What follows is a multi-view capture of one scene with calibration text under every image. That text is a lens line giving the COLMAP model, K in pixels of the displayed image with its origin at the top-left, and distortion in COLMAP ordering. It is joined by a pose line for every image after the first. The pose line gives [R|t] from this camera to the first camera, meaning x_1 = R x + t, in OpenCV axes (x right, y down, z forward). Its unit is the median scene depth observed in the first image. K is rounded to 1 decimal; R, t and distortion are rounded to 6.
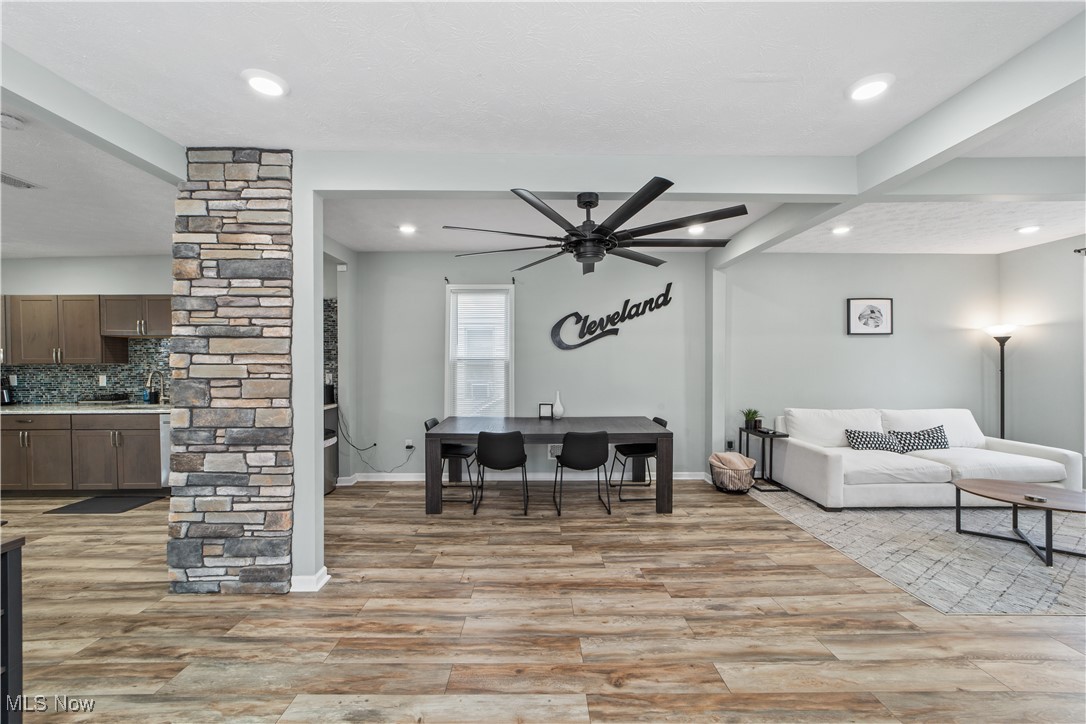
lens RADIAL K [[414.2, 0, 547.3], [0, 414.2, 365.8], [0, 0, 1]] dist [-0.002814, 0.000084]
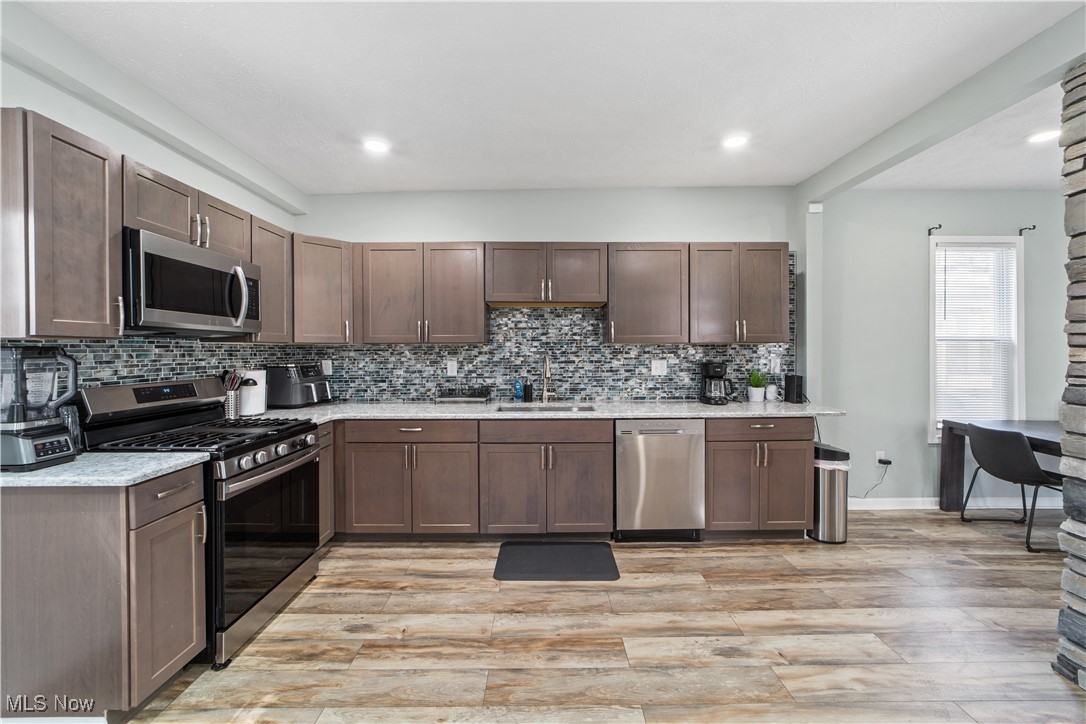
lens RADIAL K [[428.6, 0, 539.7], [0, 428.6, 352.7], [0, 0, 1]] dist [0.005761, 0.000529]
pose [[0.999937, 0.001533, -0.011145, -0.926531], [-0.001589, 0.999986, -0.005077, 0.013447], [0.011137, 0.005094, 0.999925, 0.279875]]
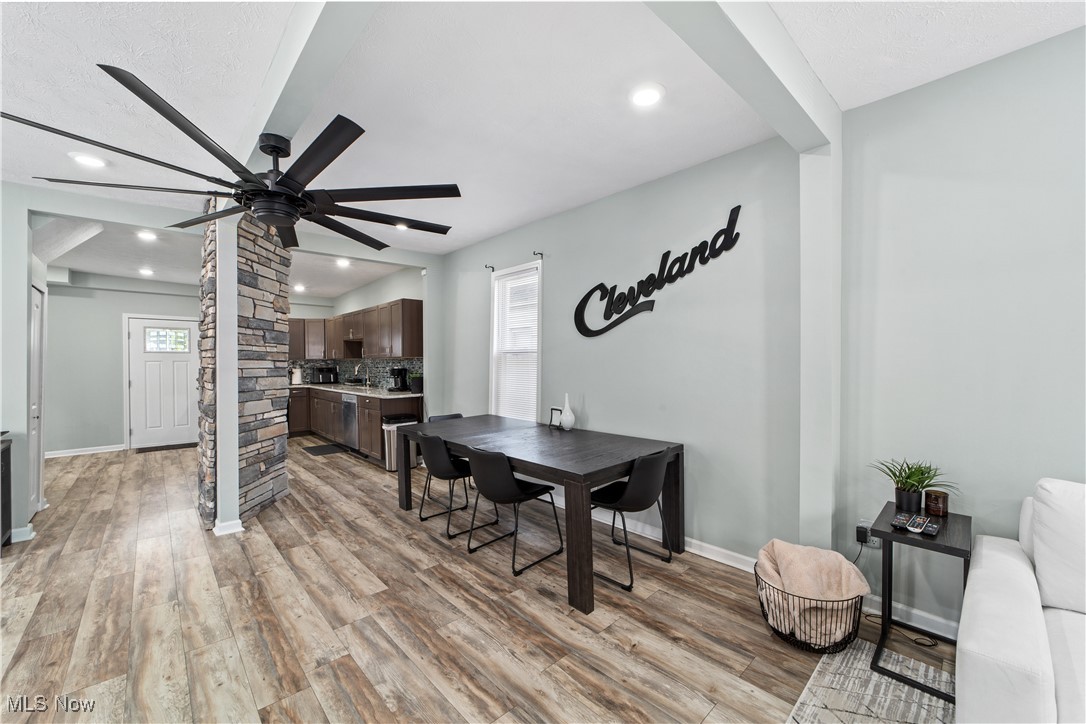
lens RADIAL K [[426.5, 0, 543.0], [0, 426.5, 362.0], [0, 0, 1]] dist [-0.013107, 0.005002]
pose [[0.676904, 0.001051, -0.736070, 0.546808], [-0.005349, 0.999980, -0.003492, 0.008455], [0.736052, 0.006301, 0.676896, 0.441126]]
